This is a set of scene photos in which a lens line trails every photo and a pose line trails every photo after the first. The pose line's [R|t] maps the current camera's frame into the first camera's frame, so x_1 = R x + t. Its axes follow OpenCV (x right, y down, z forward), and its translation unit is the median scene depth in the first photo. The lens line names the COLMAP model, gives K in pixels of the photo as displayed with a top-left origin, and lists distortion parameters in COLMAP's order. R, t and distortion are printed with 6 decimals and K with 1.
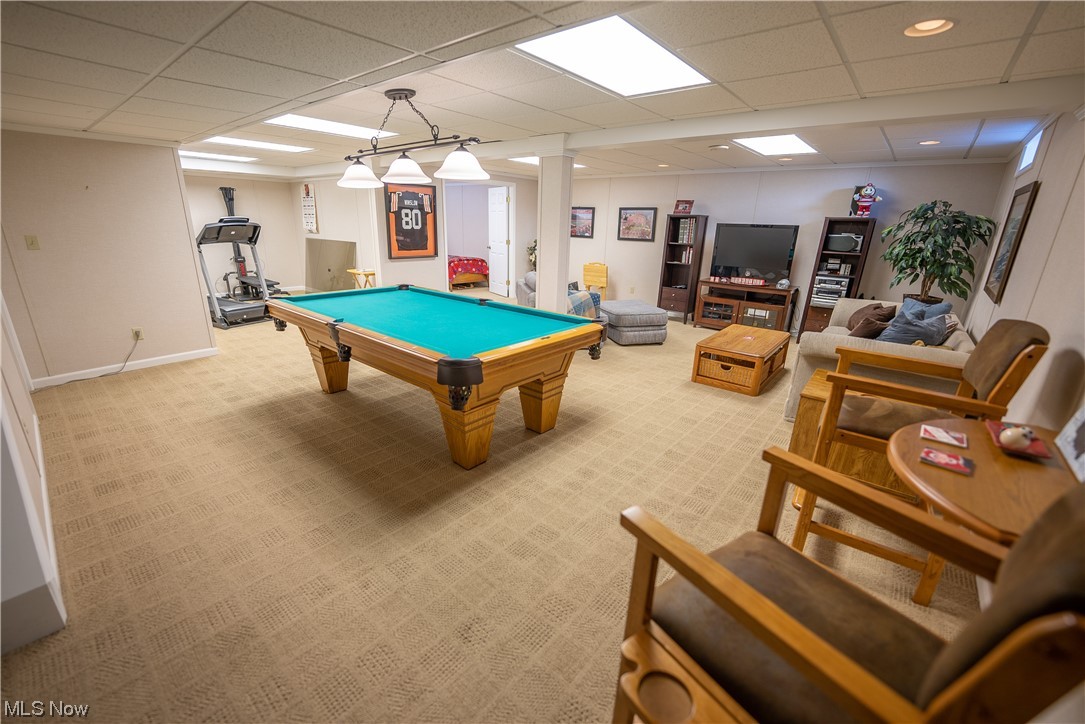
lens RADIAL K [[434.2, 0, 542.5], [0, 434.2, 362.0], [0, 0, 1]] dist [-0.008952, -0.000091]
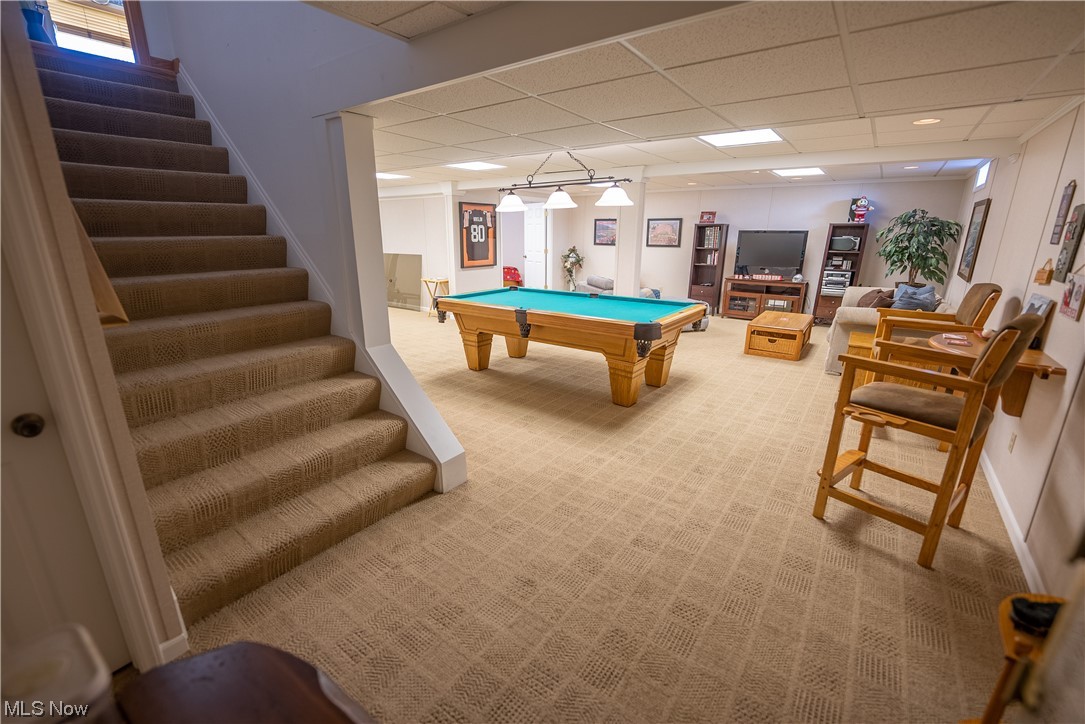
lens RADIAL K [[445.0, 0, 541.7], [0, 445.0, 361.8], [0, 0, 1]] dist [-0.009534, -0.000561]
pose [[0.997806, -0.040930, 0.052035, -0.256512], [0.042308, 0.998775, -0.025660, 0.060626], [-0.050921, 0.027805, 0.998316, -0.221176]]
